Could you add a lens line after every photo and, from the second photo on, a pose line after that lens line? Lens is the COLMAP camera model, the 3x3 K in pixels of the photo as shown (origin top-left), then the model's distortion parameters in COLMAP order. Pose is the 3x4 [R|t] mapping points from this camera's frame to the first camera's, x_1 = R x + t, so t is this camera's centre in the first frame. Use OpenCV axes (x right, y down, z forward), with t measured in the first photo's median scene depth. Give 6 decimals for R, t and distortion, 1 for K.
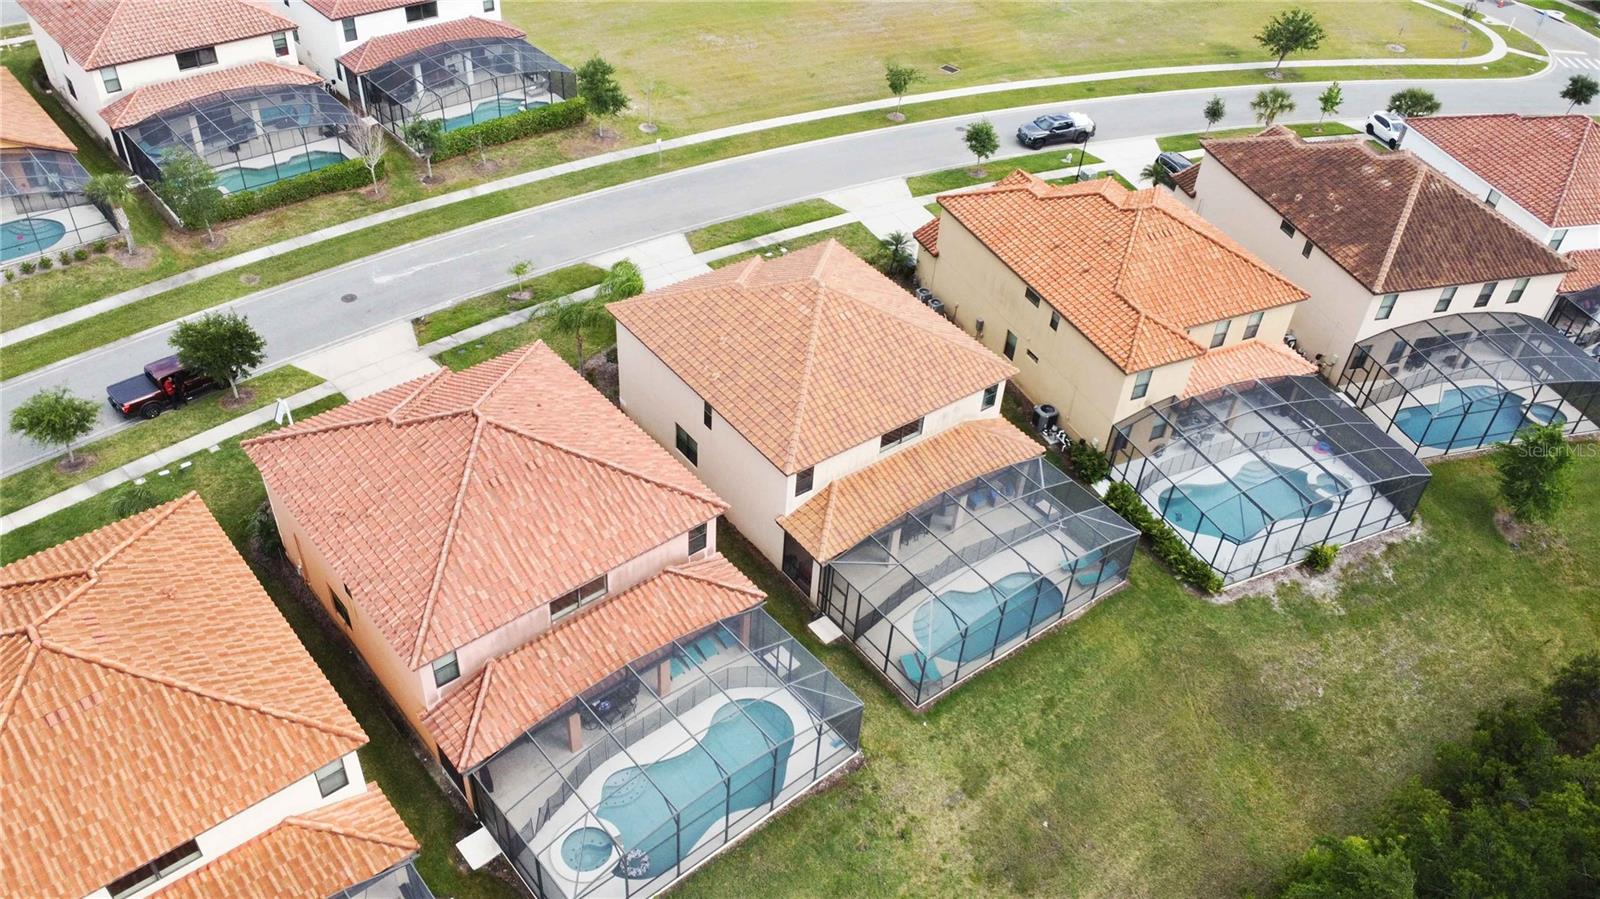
lens RADIAL K [[1206.2, 0, 808.4], [0, 1206.2, 447.6], [0, 0, 1]] dist [0.005316, -0.004613]
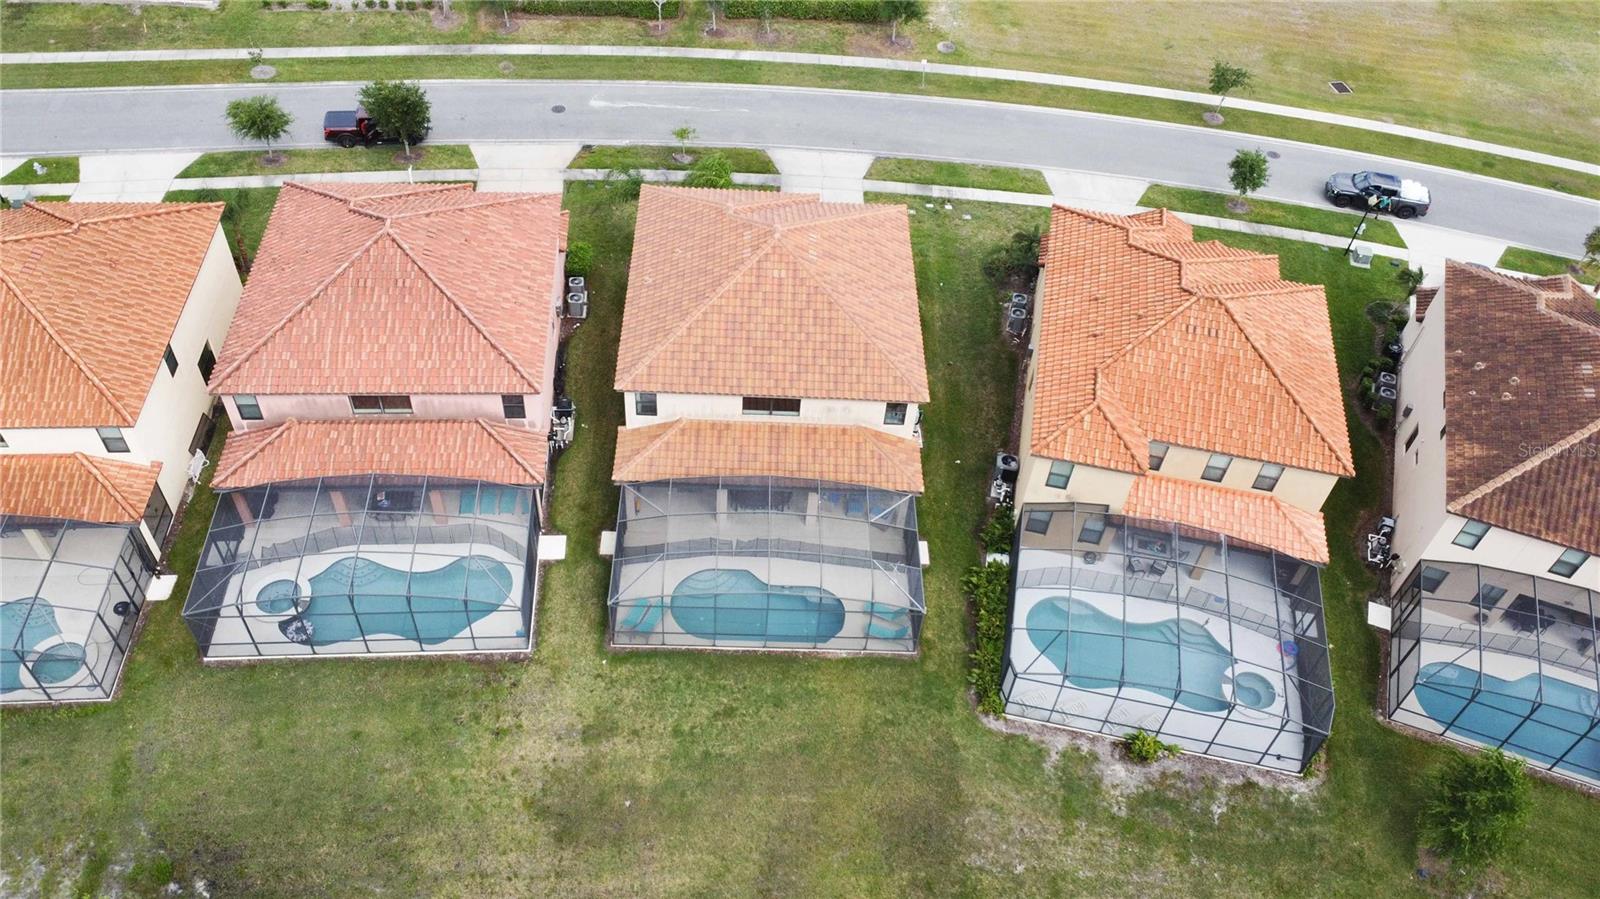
lens RADIAL K [[1206.2, 0, 808.4], [0, 1206.2, 447.6], [0, 0, 1]] dist [0.005316, -0.004613]
pose [[0.804648, 0.428058, -0.411471, 0.471328], [-0.390441, 0.903559, 0.176459, -0.150217], [0.447323, 0.018667, 0.894178, 0.125261]]
